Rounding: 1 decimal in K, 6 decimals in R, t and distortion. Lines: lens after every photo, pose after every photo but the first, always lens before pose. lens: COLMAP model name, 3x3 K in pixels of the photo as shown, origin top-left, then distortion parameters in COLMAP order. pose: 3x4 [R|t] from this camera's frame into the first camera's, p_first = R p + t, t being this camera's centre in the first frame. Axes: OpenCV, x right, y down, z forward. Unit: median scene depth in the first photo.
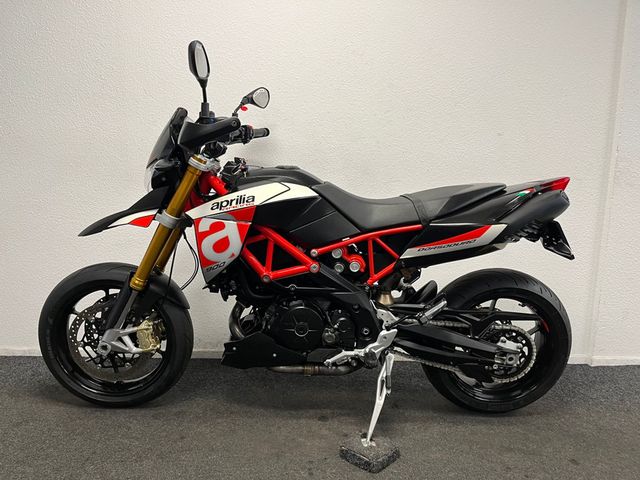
lens RADIAL K [[488.2, 0, 308.4], [0, 488.2, 243.9], [0, 0, 1]] dist [0.030129, -0.068845]
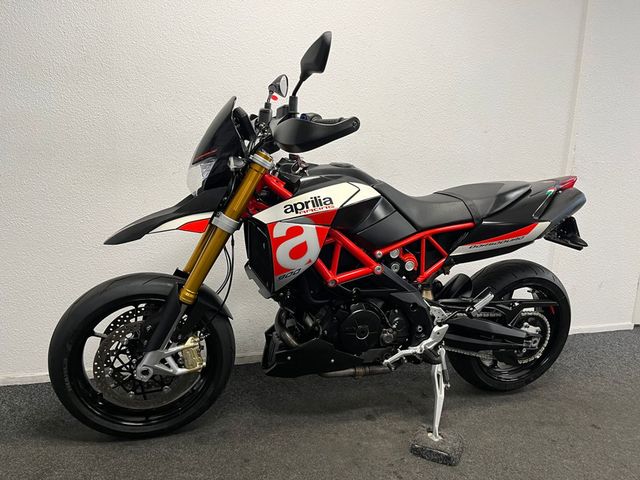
lens RADIAL K [[488.2, 0, 317.2], [0, 488.2, 241.4], [0, 0, 1]] dist [0.030129, -0.068845]
pose [[0.955920, -0.032705, 0.291801, -0.374243], [0.020708, 0.998812, 0.044111, -0.050795], [-0.292897, -0.036125, 0.955461, 0.097168]]
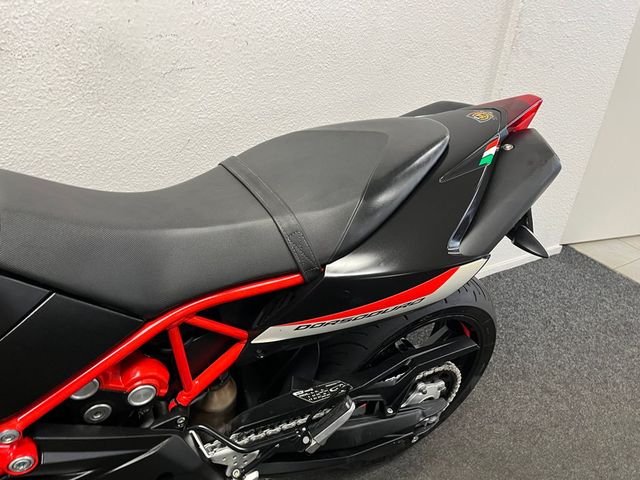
lens RADIAL K [[488.2, 0, 324.2], [0, 488.2, 235.3], [0, 0, 1]] dist [0.030129, -0.068845]
pose [[0.884836, -0.208636, 0.416577, 0.086726], [0.039986, 0.924837, 0.378256, -0.207600], [-0.464183, -0.318037, 0.826672, 0.647079]]
